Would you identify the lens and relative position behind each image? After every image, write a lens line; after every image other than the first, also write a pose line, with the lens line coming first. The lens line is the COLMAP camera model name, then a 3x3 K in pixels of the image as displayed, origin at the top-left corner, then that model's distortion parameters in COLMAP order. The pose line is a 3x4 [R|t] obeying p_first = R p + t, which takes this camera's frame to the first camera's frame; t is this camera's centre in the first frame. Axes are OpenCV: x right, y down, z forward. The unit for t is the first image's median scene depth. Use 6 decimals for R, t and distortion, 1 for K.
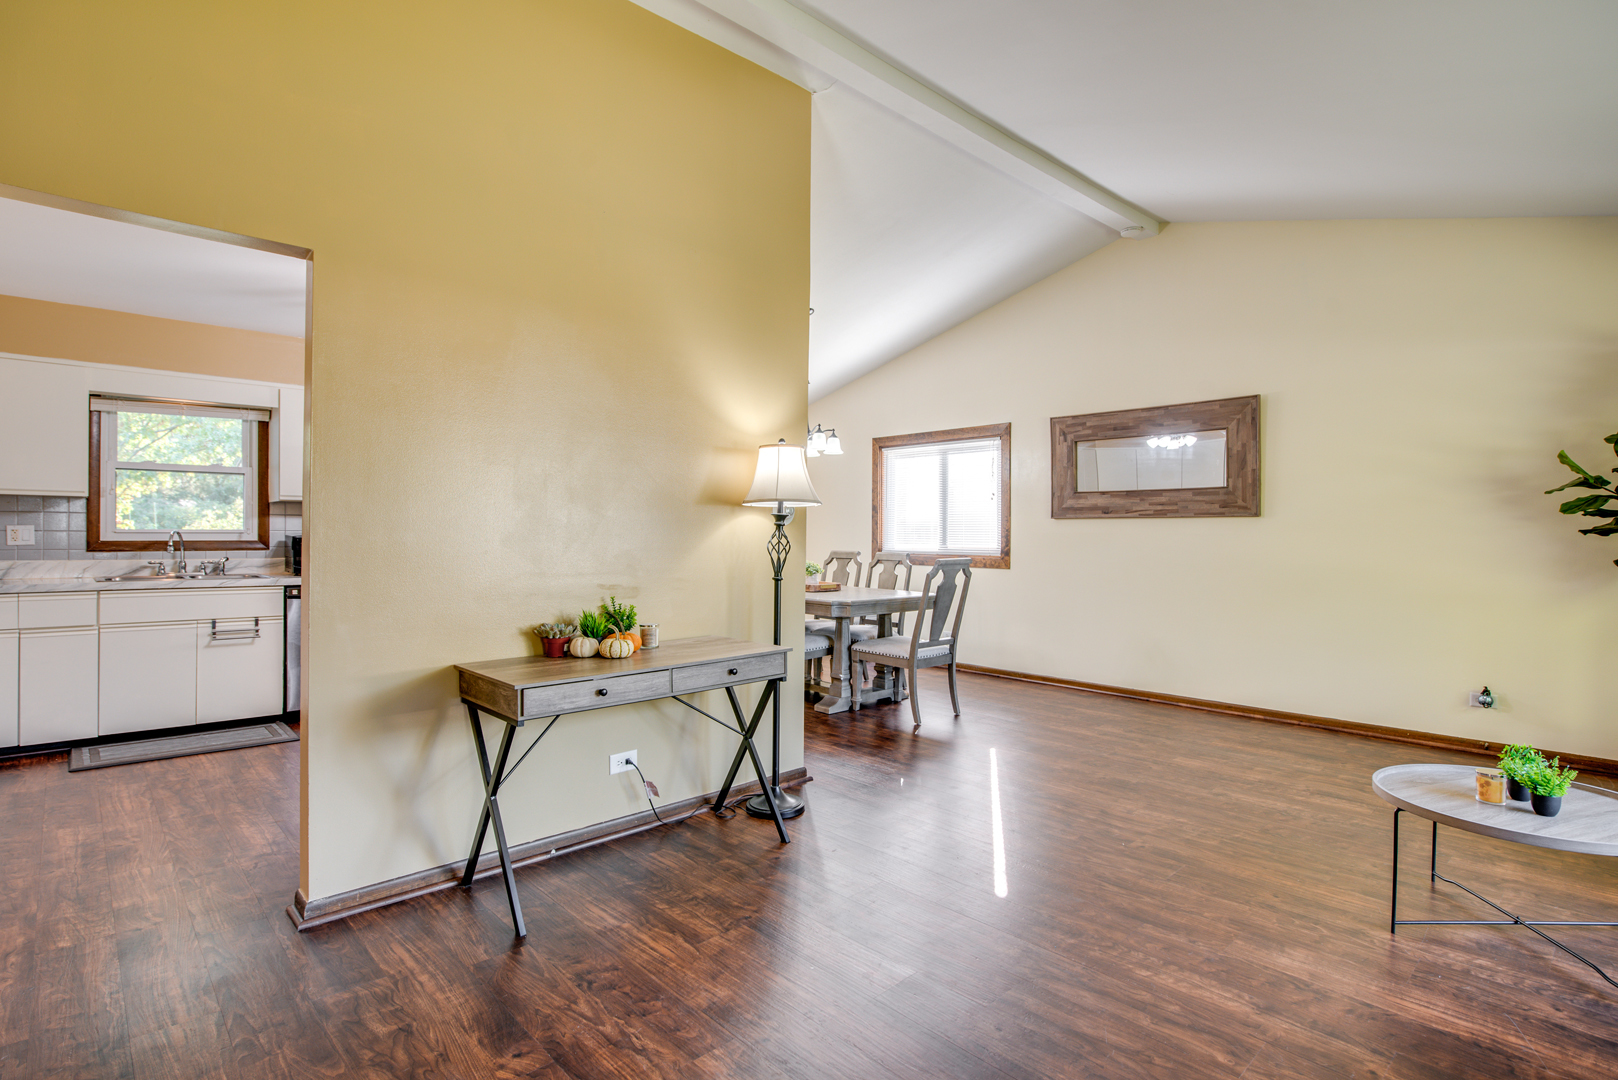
lens RADIAL K [[804.3, 0, 824.1], [0, 804.3, 541.5], [0, 0, 1]] dist [-0.010612, -0.000866]
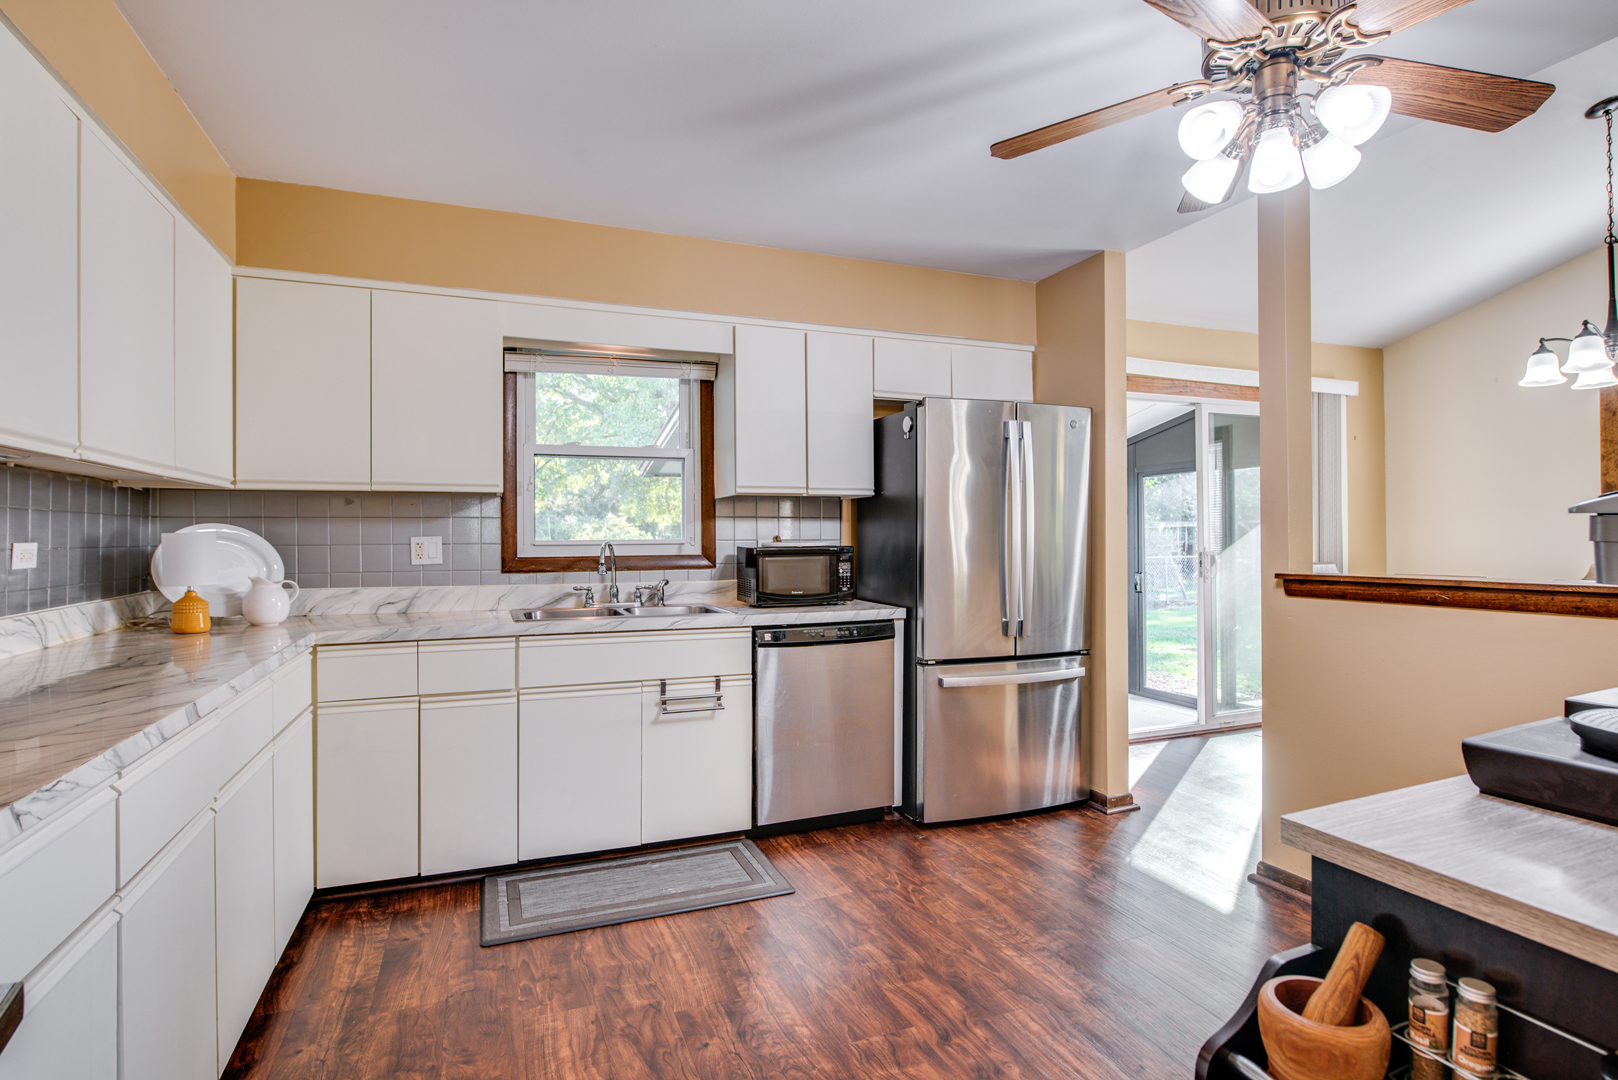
lens RADIAL K [[804.3, 0, 815.2], [0, 804.3, 540.3], [0, 0, 1]] dist [-0.010612, -0.000866]
pose [[0.931616, -0.013548, -0.363193, -0.400012], [0.010013, 0.999882, -0.011614, -0.004876], [0.363307, 0.007183, 0.931642, 0.428826]]
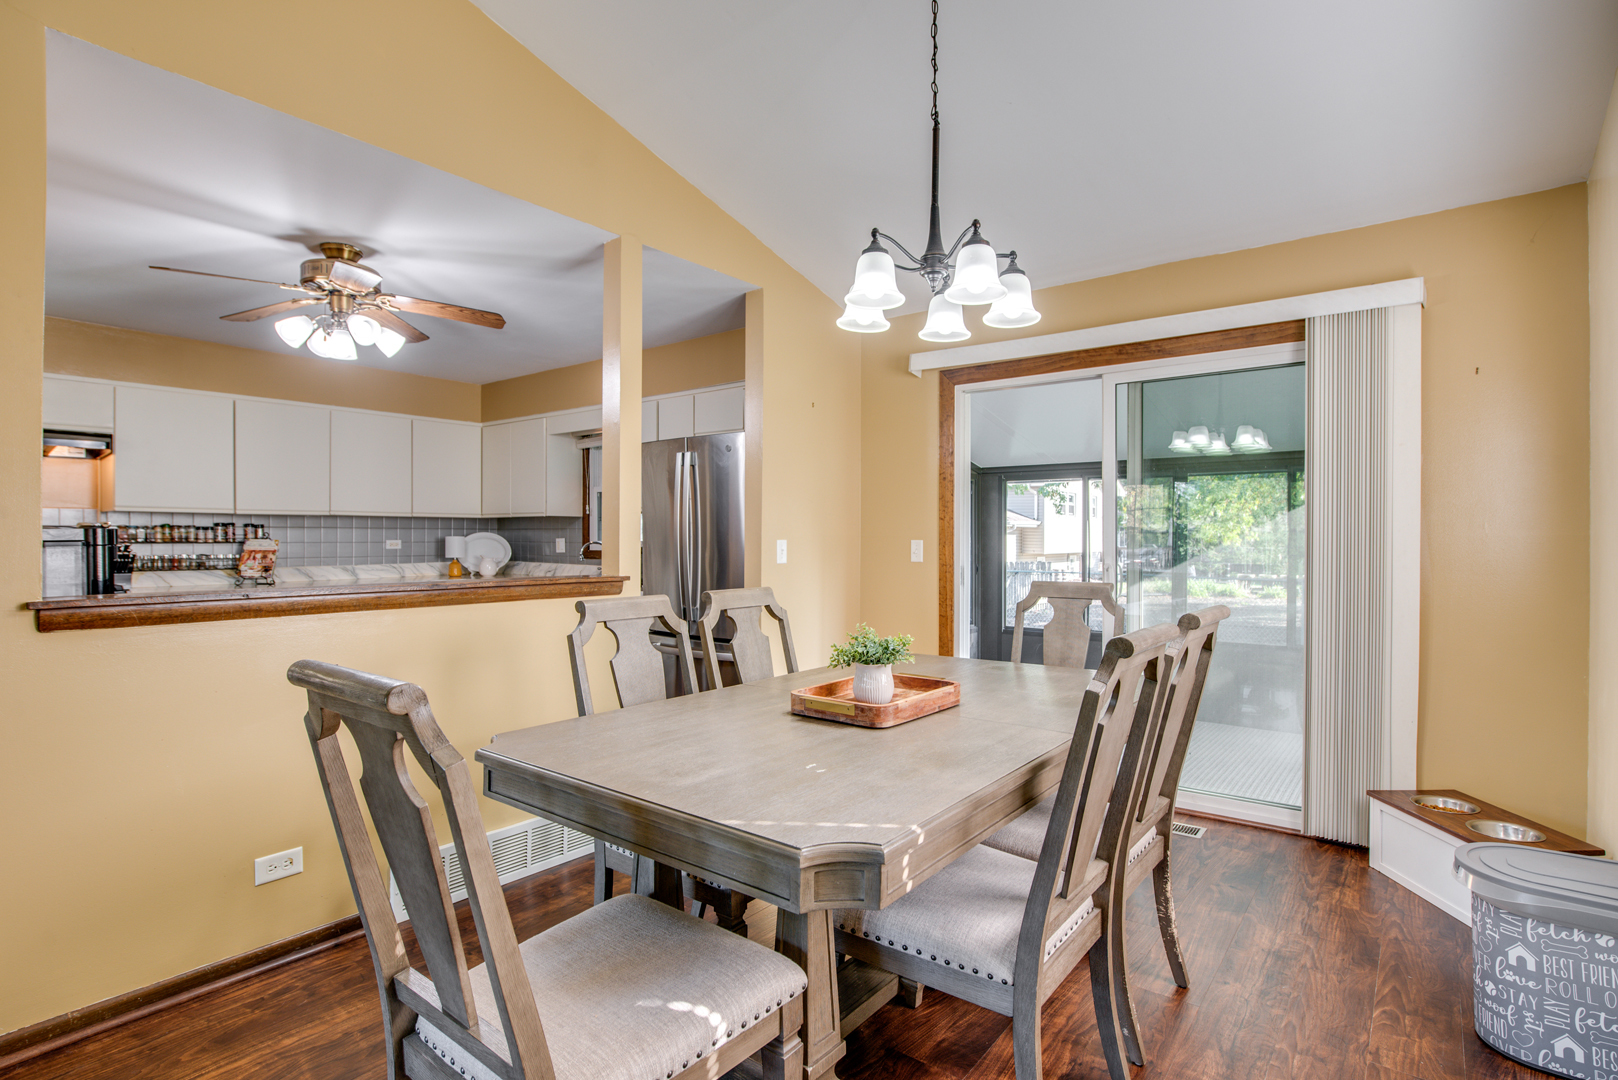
lens RADIAL K [[804.3, 0, 799.3], [0, 804.3, 533.7], [0, 0, 1]] dist [-0.010612, -0.000866]
pose [[0.132404, -0.012647, -0.991115, 0.408836], [-0.017633, 0.999730, -0.015113, -0.013454], [0.991039, 0.019478, 0.132146, 1.147874]]
